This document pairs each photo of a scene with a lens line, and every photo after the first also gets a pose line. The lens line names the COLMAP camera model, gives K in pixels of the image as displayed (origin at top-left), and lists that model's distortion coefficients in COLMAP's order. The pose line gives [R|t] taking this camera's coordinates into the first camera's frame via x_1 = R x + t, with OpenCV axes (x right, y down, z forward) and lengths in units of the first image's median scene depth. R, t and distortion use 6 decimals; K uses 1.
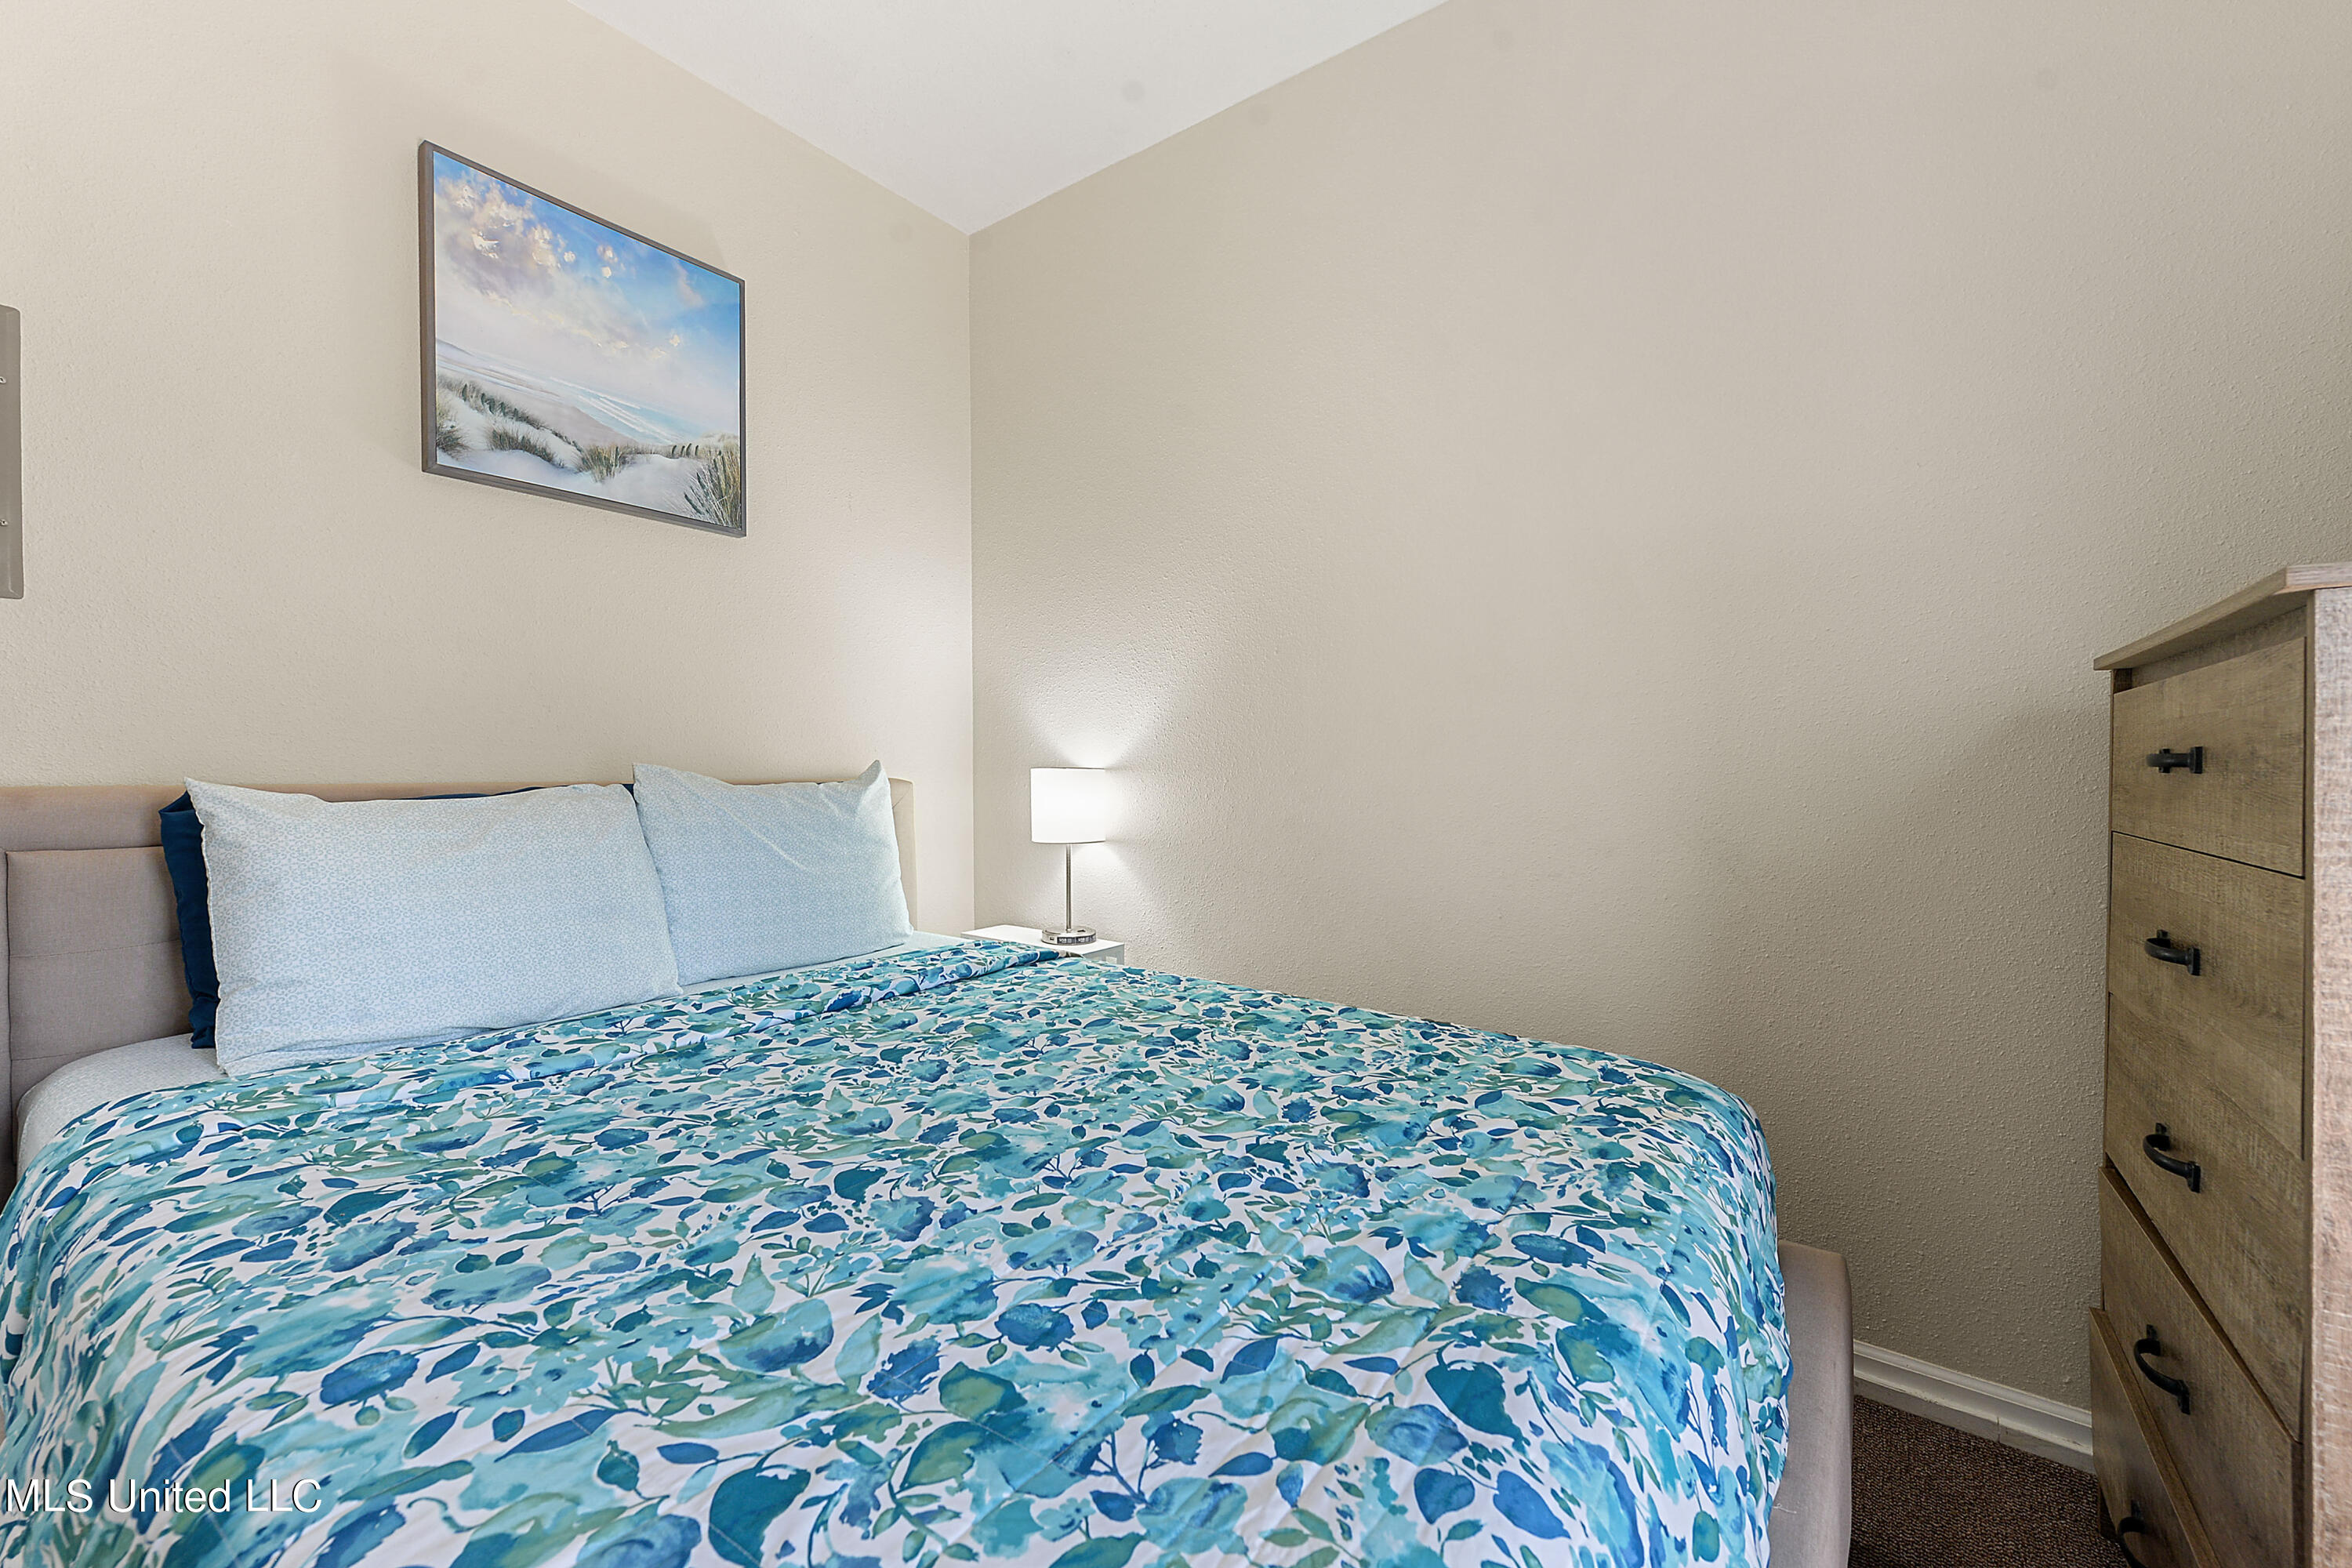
lens RADIAL K [[936.4, 0, 1170.1], [0, 936.4, 759.6], [0, 0, 1]] dist [0.002445, -0.000136]
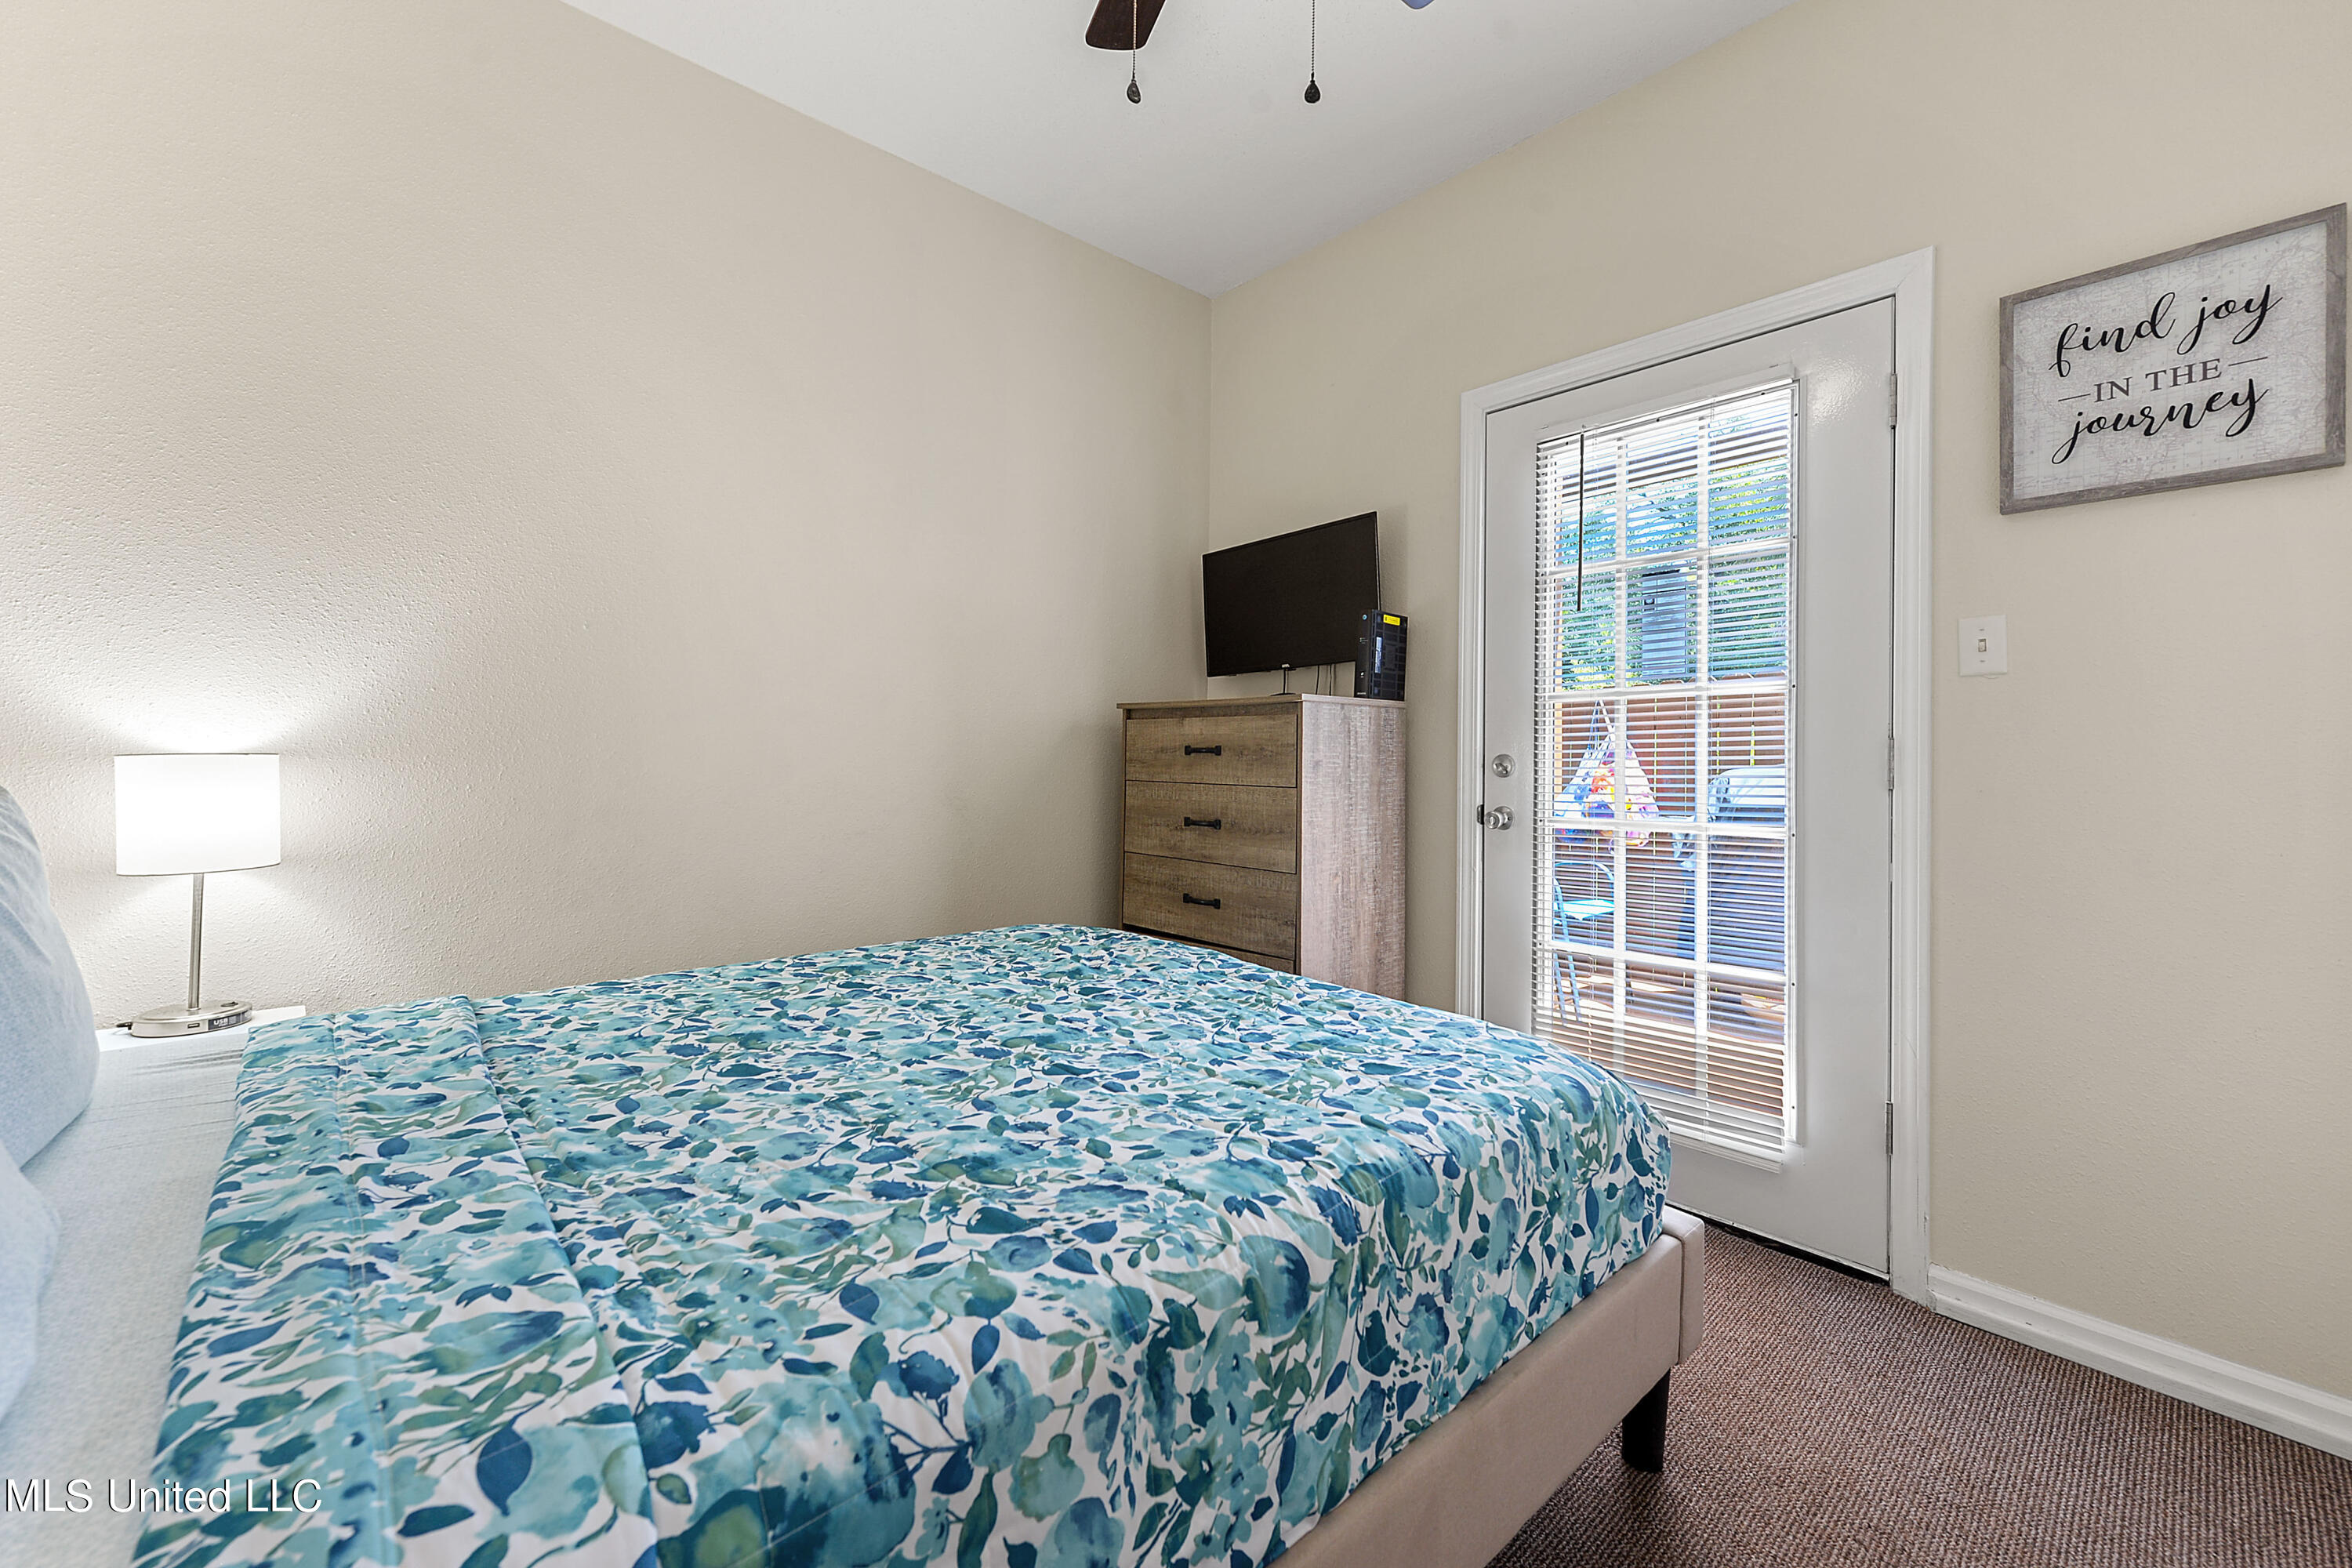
lens RADIAL K [[936.4, 0, 1170.1], [0, 936.4, 759.6], [0, 0, 1]] dist [0.002445, -0.000136]
pose [[0.202583, -0.010630, 0.979207, -1.495081], [-0.006303, 0.999906, 0.012158, -0.007600], [-0.979245, -0.008635, 0.202497, 0.549889]]
